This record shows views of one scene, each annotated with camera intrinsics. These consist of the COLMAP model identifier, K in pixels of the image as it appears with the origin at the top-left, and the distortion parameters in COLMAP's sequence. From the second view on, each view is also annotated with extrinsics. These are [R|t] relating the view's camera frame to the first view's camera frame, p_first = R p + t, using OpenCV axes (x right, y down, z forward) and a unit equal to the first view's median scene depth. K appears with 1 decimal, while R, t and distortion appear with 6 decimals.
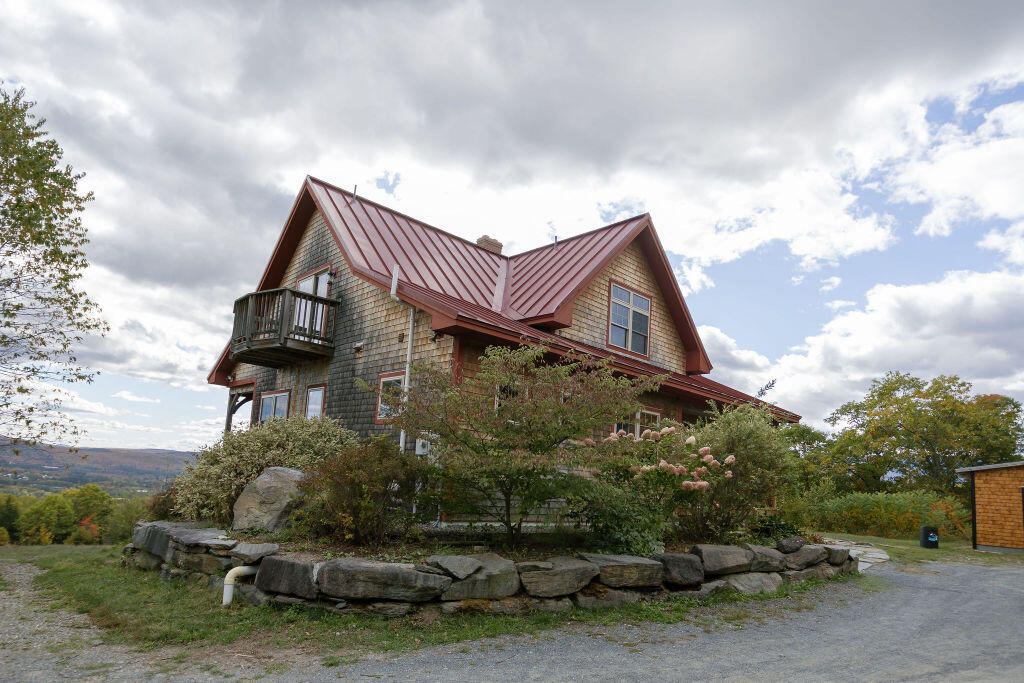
lens RADIAL K [[614.4, 0, 495.8], [0, 614.4, 405.5], [0, 0, 1]] dist [-0.022477, 0.000886]
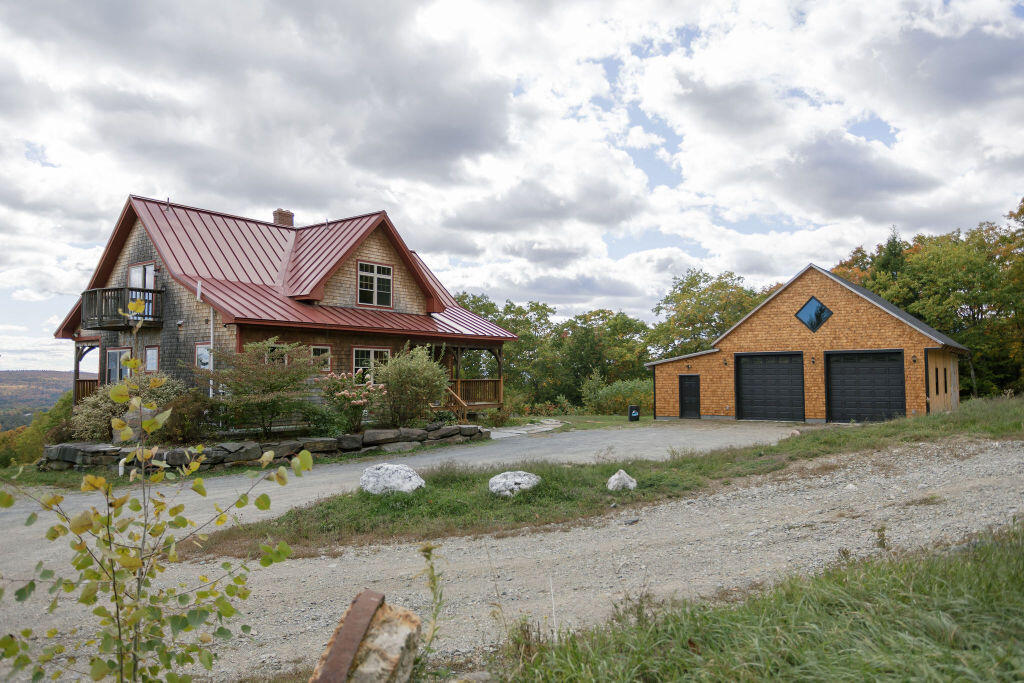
lens RADIAL K [[746.3, 0, 505.2], [0, 746.3, 340.6], [0, 0, 1]] dist [0.028212, 0.009355]
pose [[0.983855, -0.061072, 0.168227, 0.234072], [0.047907, 0.995543, 0.081239, -0.147626], [-0.172439, -0.071868, 0.982395, -0.895162]]
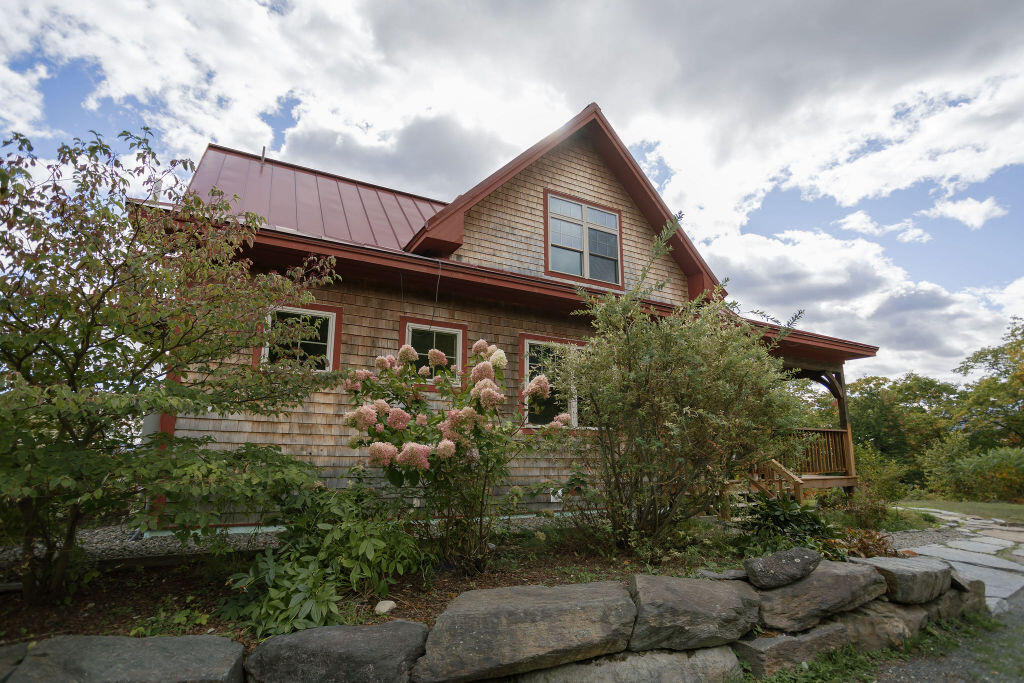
lens RADIAL K [[498.8, 0, 492.6], [0, 498.8, 364.5], [0, 0, 1]] dist [-0.022038, 0.003833]
pose [[0.958362, -0.108207, -0.264261, 0.277586], [0.088352, 0.992375, -0.085935, 0.064131], [0.271545, 0.059009, 0.960615, 0.410981]]
